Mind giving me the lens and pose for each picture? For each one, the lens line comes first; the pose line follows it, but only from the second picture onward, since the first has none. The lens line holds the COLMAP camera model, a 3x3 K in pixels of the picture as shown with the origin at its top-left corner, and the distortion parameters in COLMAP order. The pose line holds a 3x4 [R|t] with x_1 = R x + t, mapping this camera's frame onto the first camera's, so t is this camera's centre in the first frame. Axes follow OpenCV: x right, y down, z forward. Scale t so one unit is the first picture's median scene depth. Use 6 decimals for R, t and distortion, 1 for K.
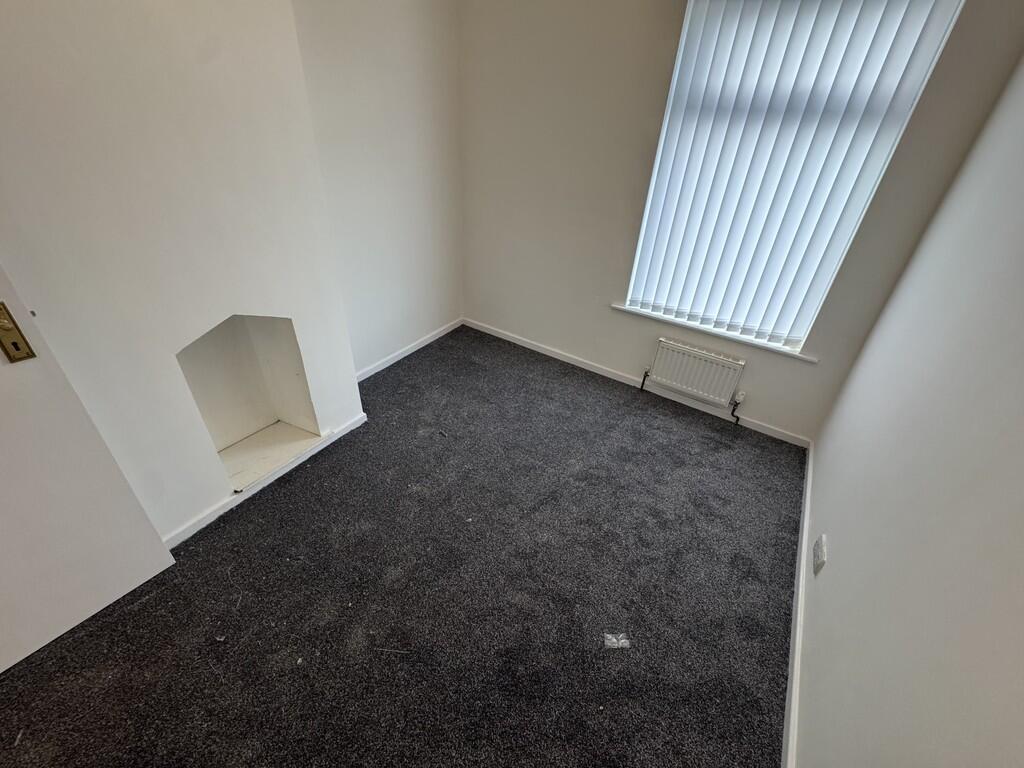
lens RADIAL K [[407.9, 0, 512.0], [0, 407.9, 384.0], [0, 0, 1]] dist [-0.001089, 0.000042]
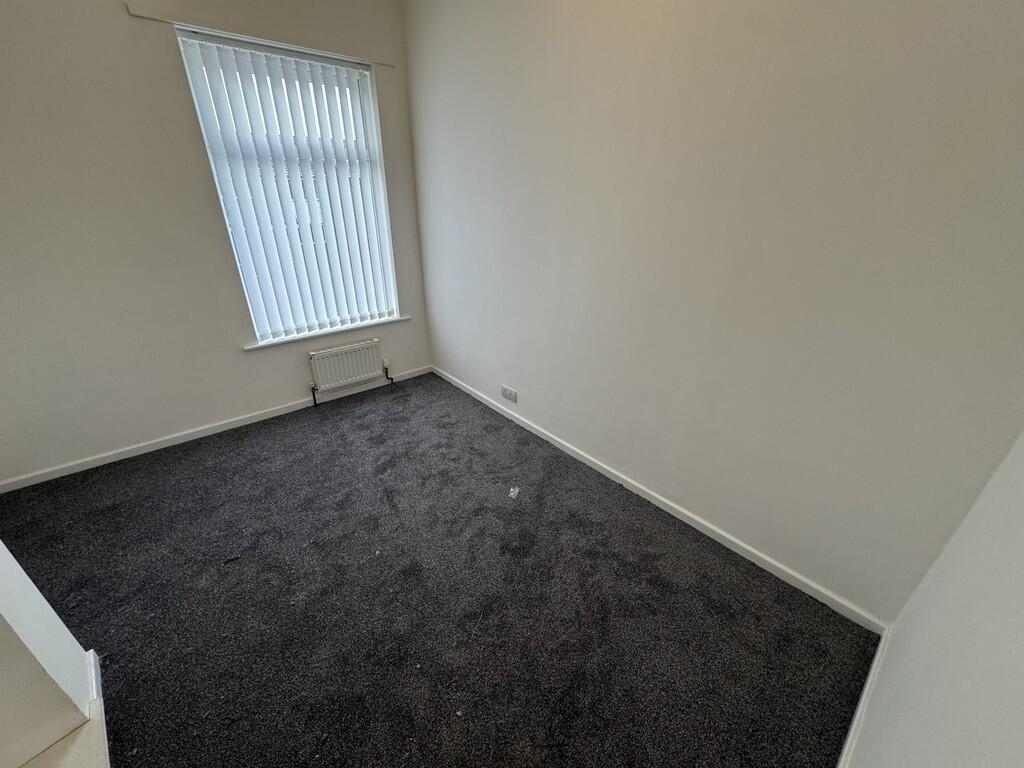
lens RADIAL K [[407.9, 0, 512.0], [0, 407.9, 384.0], [0, 0, 1]] dist [-0.001089, 0.000042]
pose [[0.252214, -0.467096, 0.847472, -0.519517], [0.504845, 0.810667, 0.296565, -0.105764], [-0.825542, 0.353044, 0.440273, 0.097699]]
